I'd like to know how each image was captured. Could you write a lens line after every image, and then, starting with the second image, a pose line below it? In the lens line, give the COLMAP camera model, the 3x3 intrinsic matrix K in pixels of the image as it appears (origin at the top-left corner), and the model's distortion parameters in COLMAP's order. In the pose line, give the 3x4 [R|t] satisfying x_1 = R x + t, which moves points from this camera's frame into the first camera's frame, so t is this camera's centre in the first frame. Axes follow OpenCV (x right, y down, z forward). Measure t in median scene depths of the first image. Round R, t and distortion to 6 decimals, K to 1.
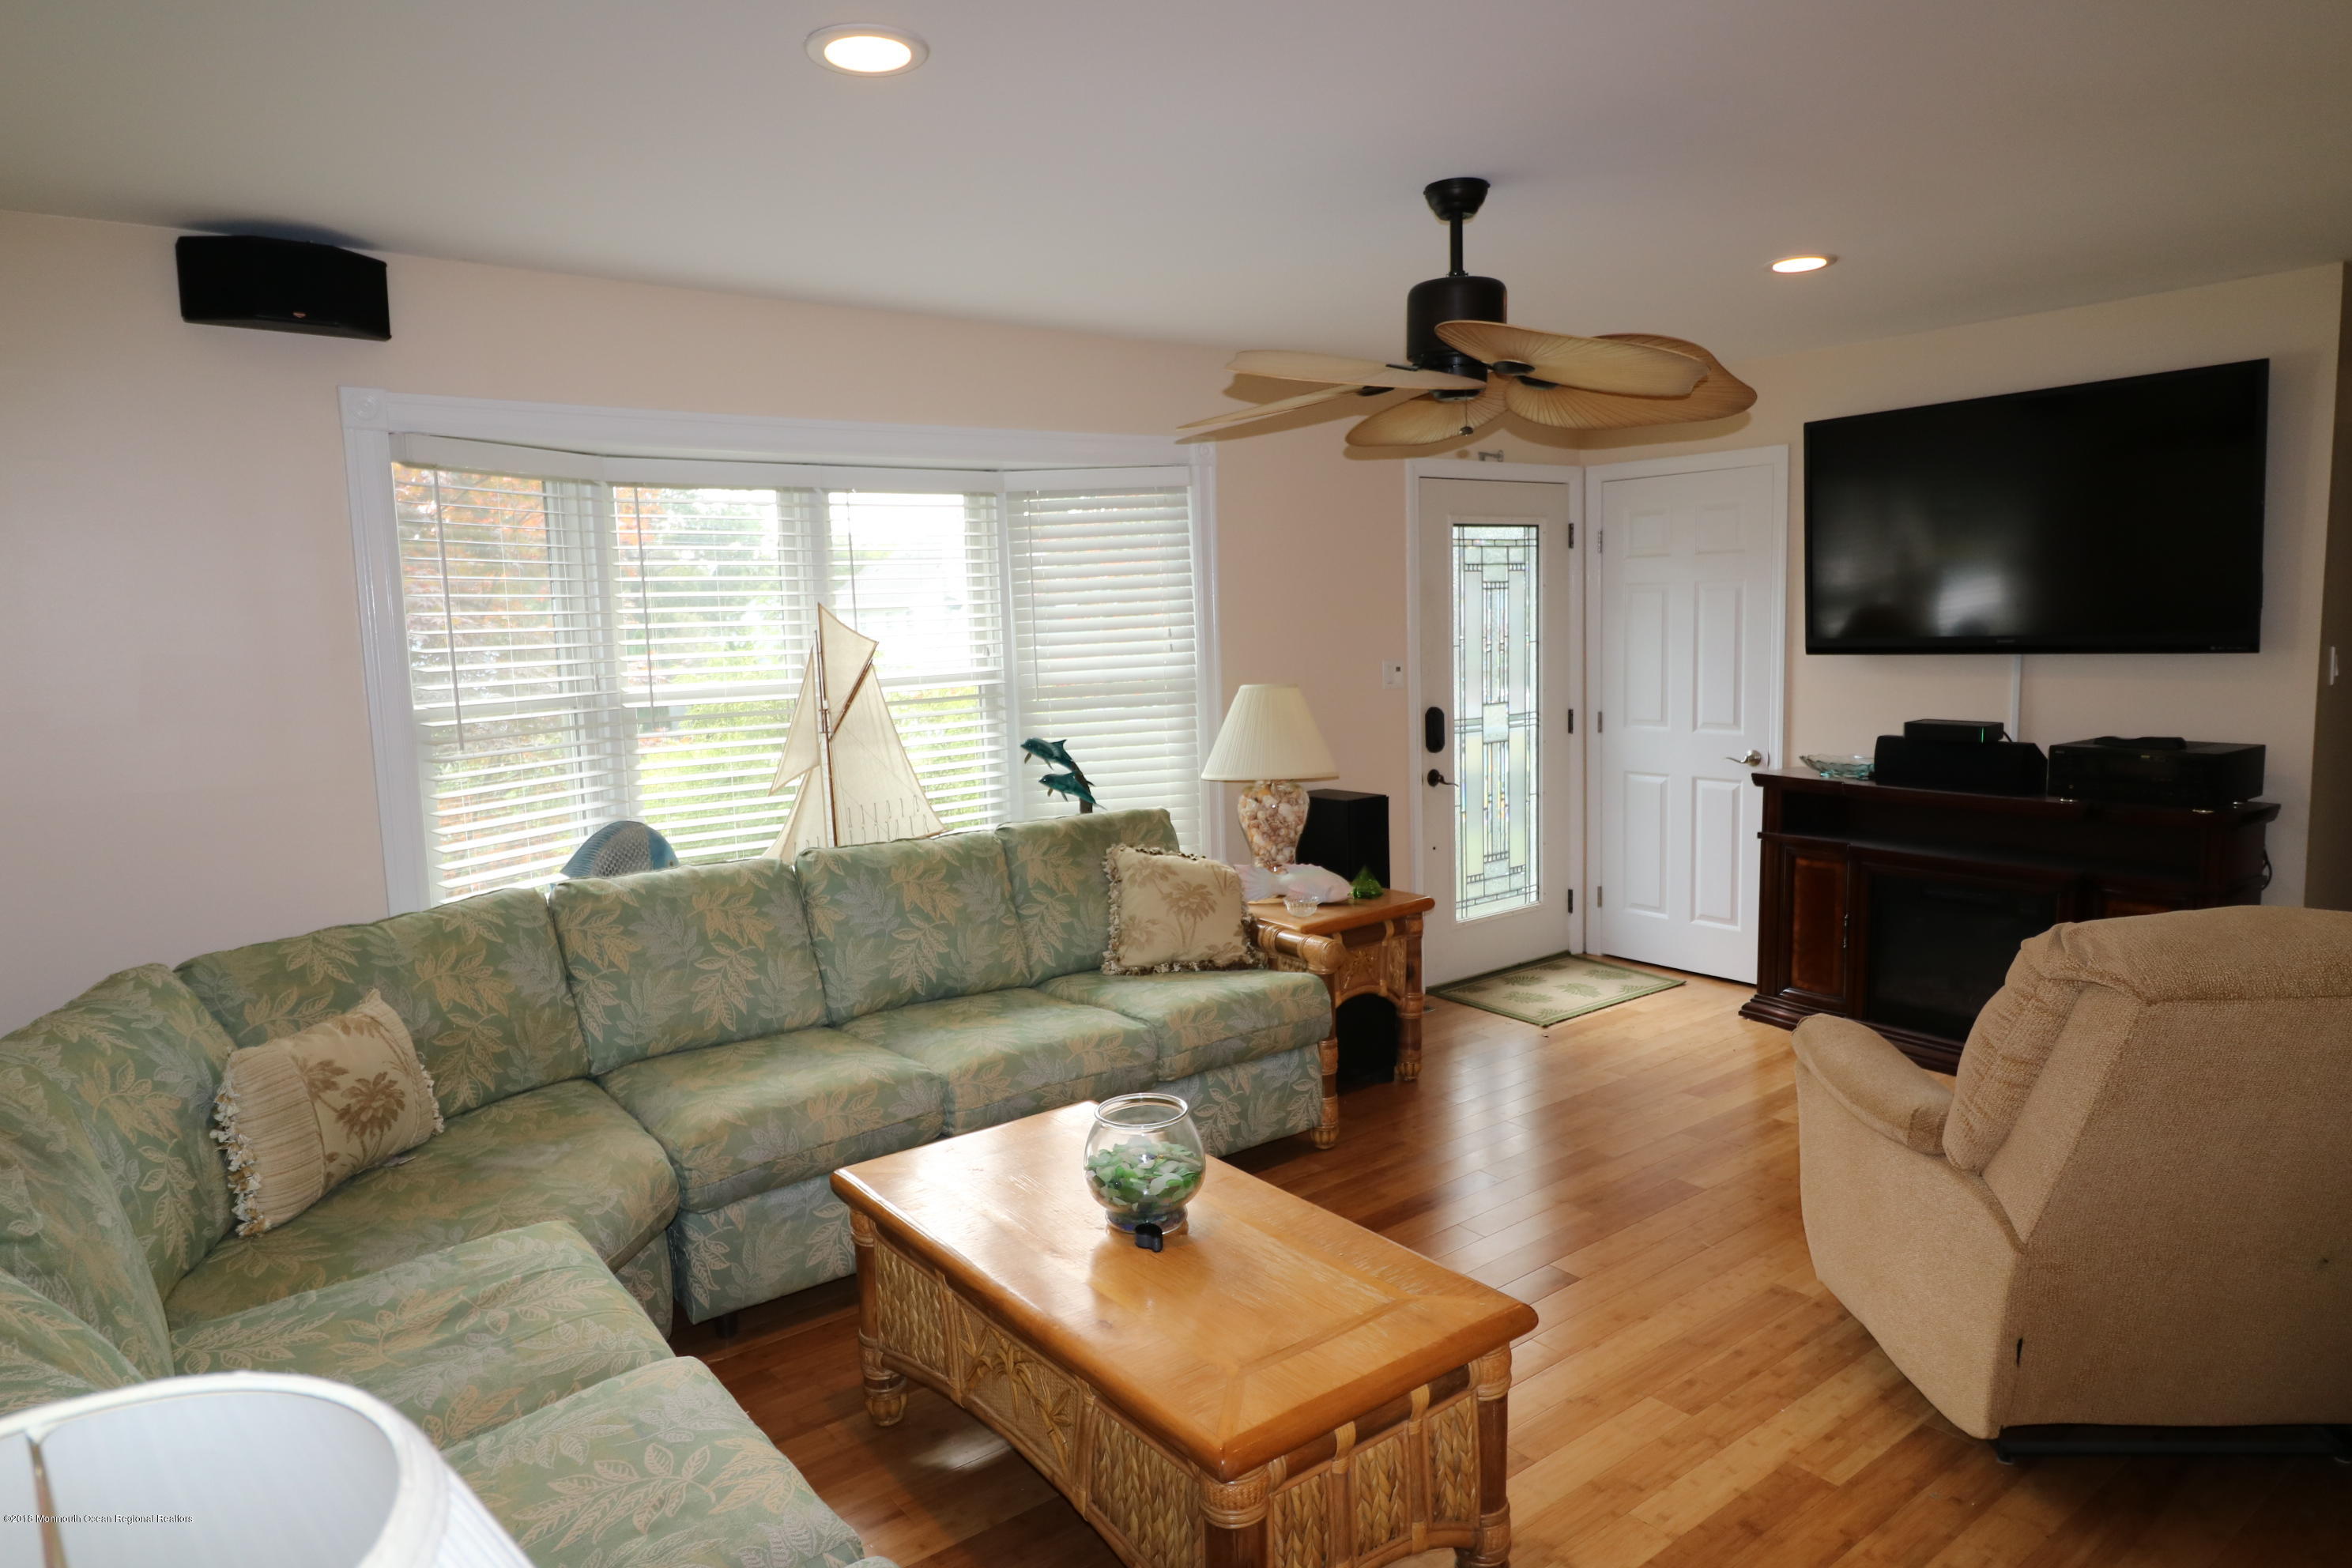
lens RADIAL K [[1379.4, 0, 1175.3], [0, 1379.4, 778.0], [0, 0, 1]] dist [0.008978, -0.014954]
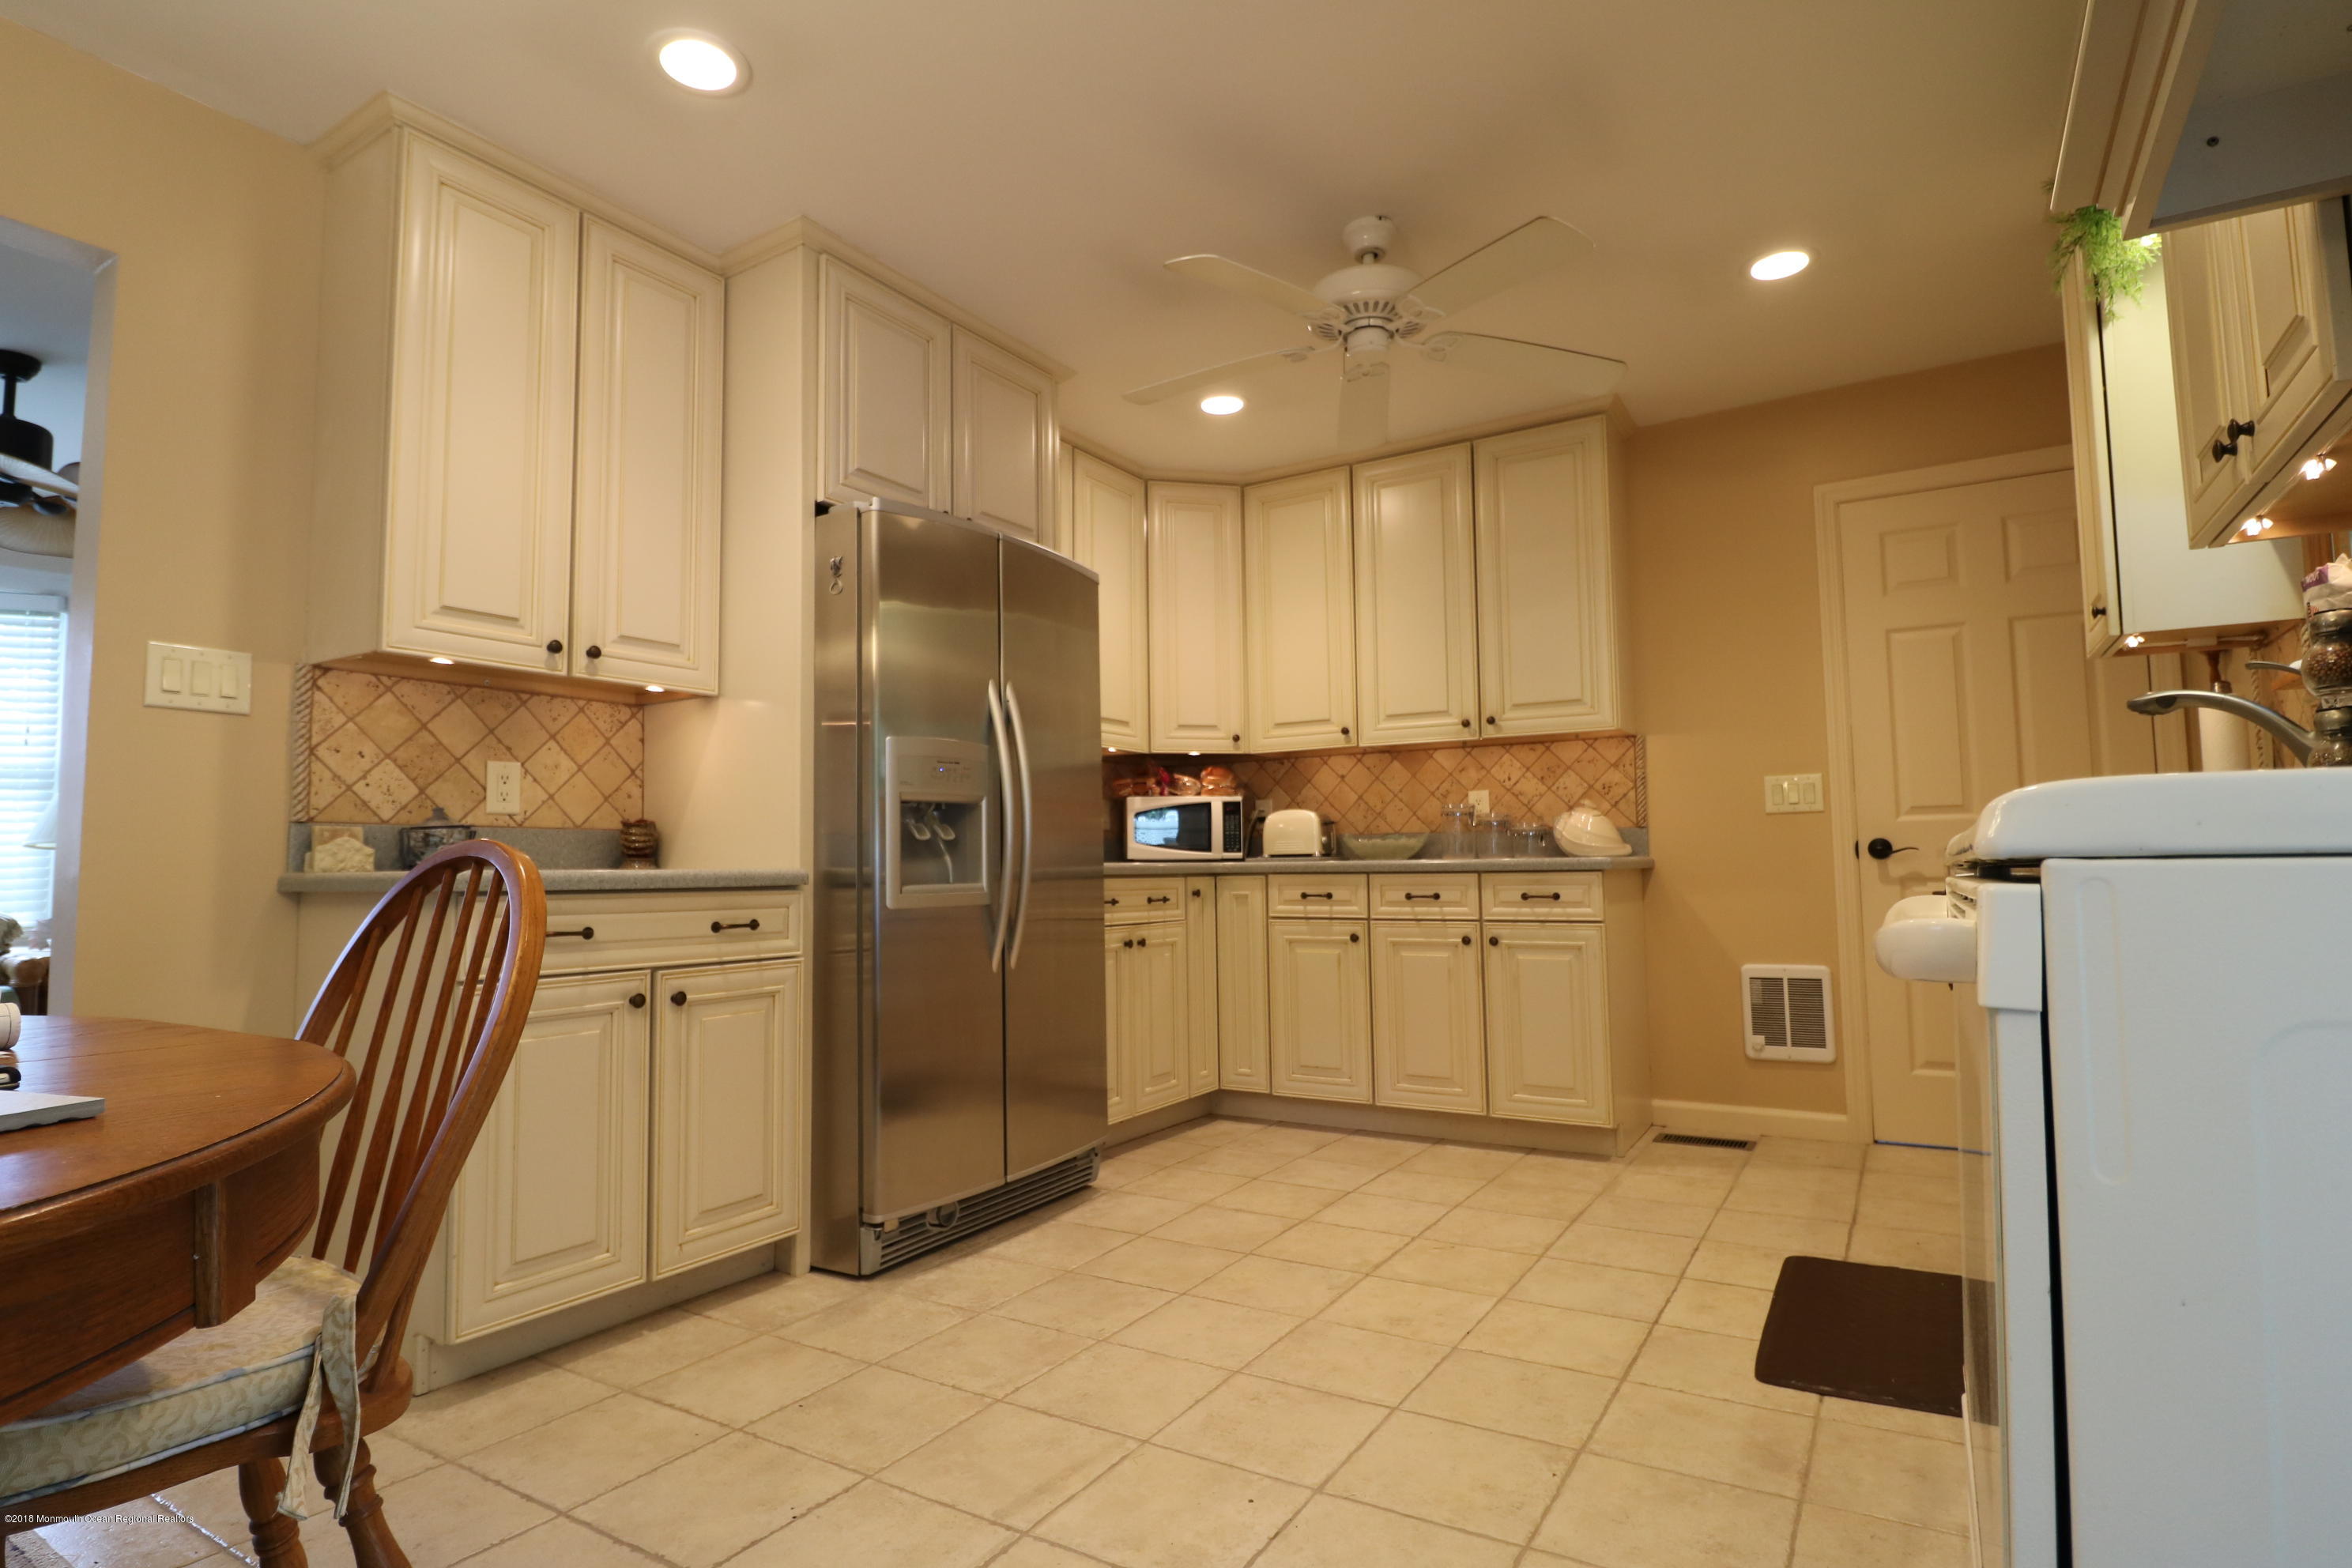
lens RADIAL K [[1191.1, 0, 1167.4], [0, 1191.1, 781.5], [0, 0, 1]] dist [0.002846, -0.013595]
pose [[0.938791, 0.042671, 0.341834, 0.726884], [0.022989, 0.982326, -0.185760, 0.191641], [-0.343719, 0.182248, 0.921218, -0.344416]]
